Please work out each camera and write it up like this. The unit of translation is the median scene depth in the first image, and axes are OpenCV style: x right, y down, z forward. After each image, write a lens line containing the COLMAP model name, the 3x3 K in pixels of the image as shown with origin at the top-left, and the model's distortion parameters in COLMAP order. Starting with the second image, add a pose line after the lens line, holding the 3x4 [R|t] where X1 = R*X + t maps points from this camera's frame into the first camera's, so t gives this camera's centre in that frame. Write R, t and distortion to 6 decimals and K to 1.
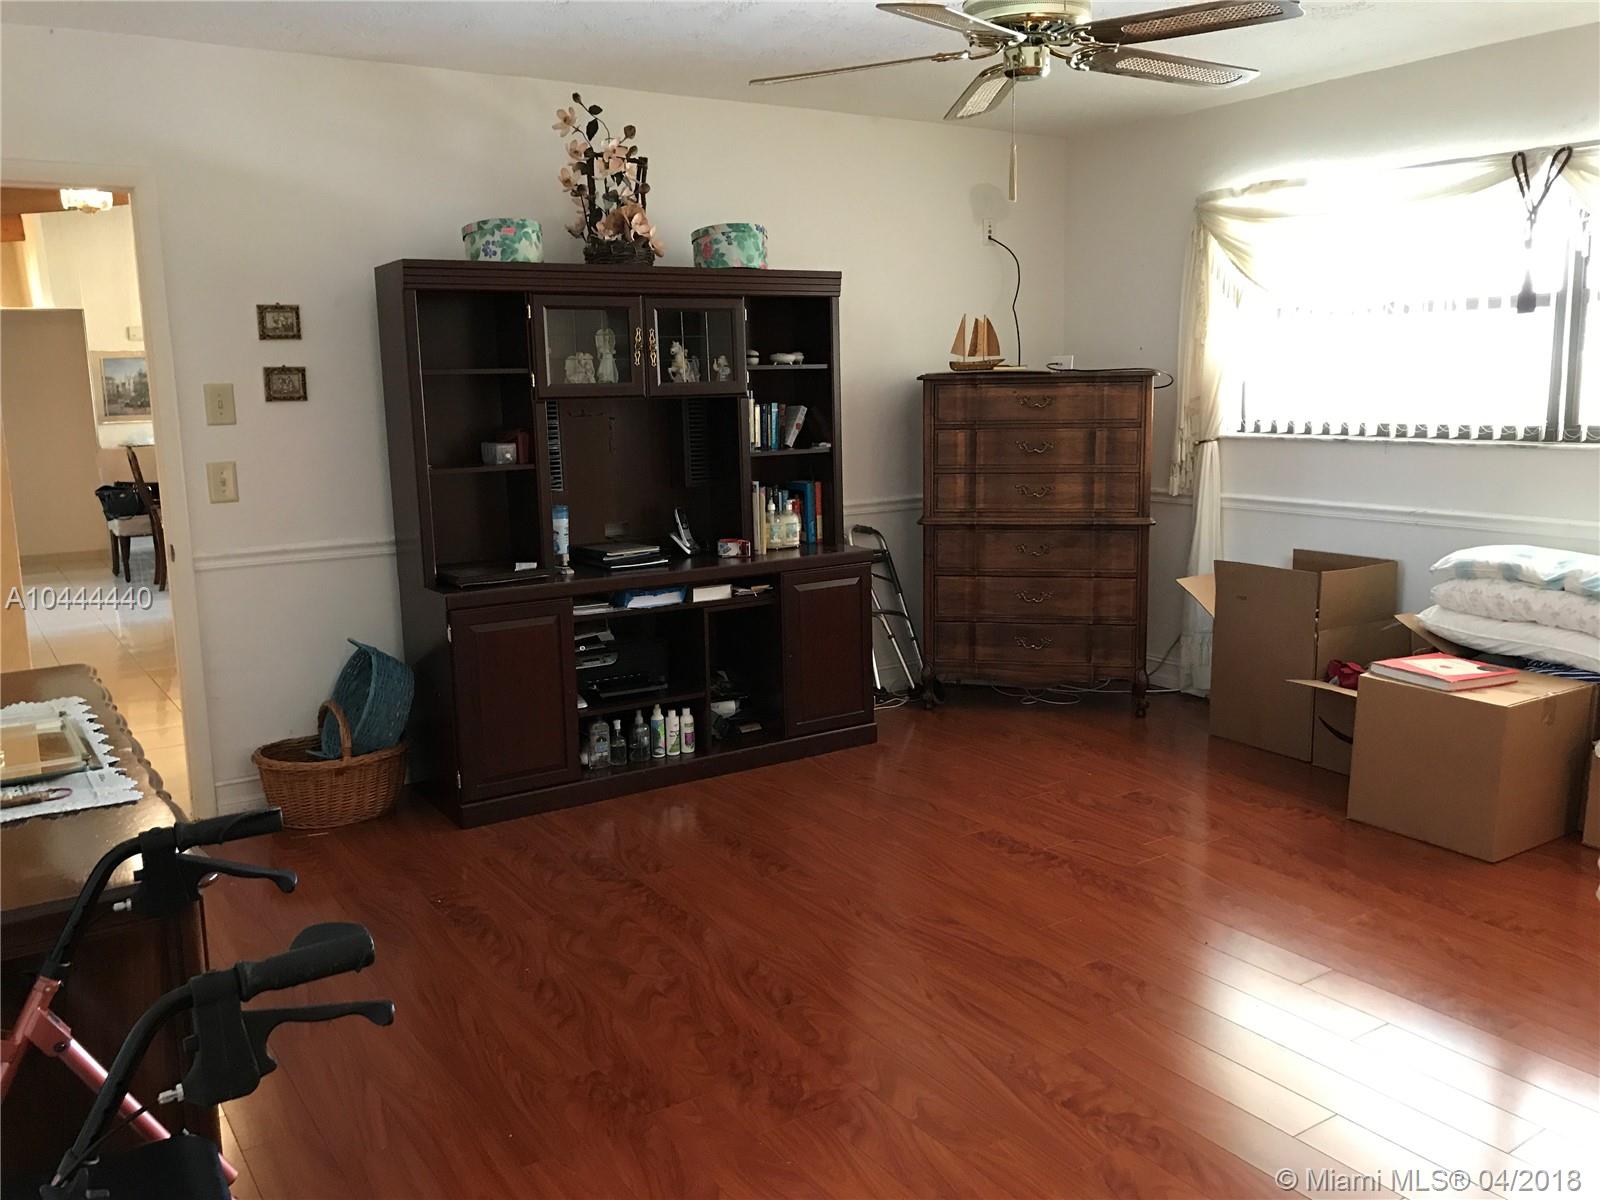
lens RADIAL K [[1307.9, 0, 794.0], [0, 1307.9, 591.6], [0, 0, 1]] dist [0.012839, 0.002683]
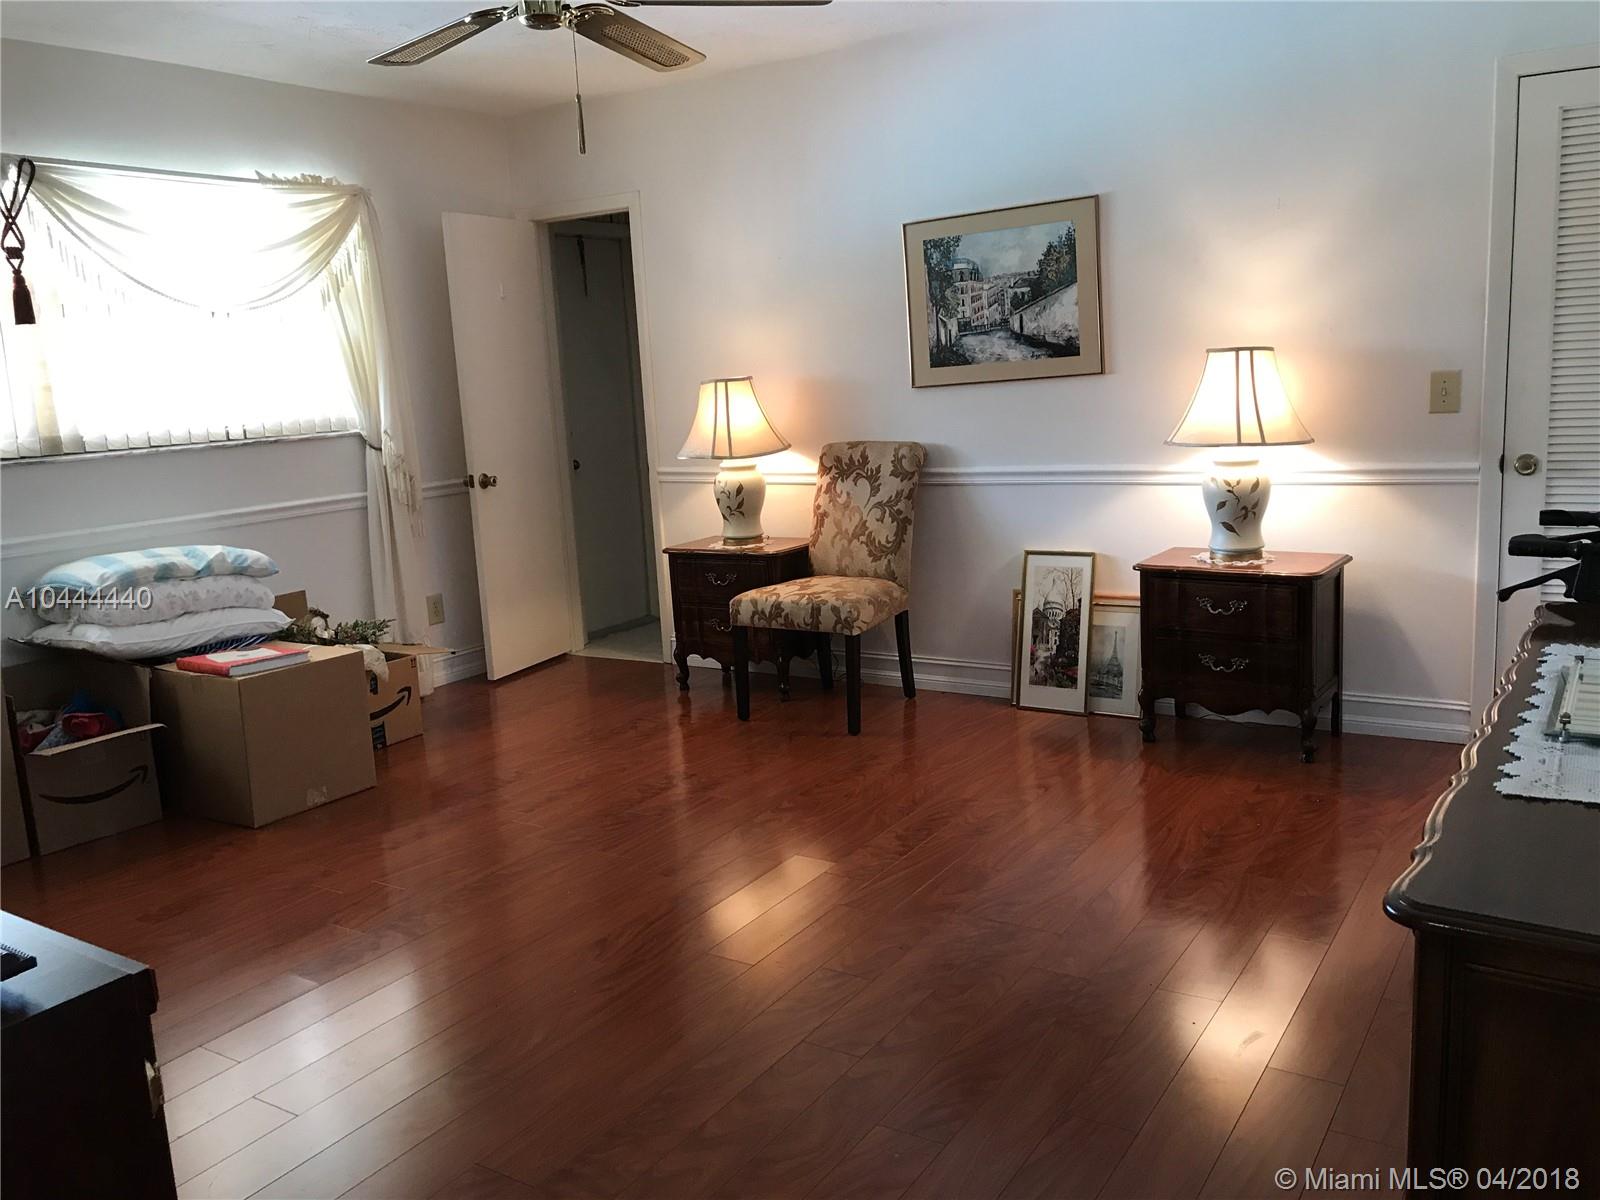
lens RADIAL K [[1307.9, 0, 794.0], [0, 1307.9, 591.6], [0, 0, 1]] dist [0.012839, 0.002683]
pose [[-0.388318, -0.121242, 0.913515, -0.599239], [0.211334, 0.953171, 0.216339, -0.120051], [-0.896966, 0.277065, -0.344511, 0.925270]]
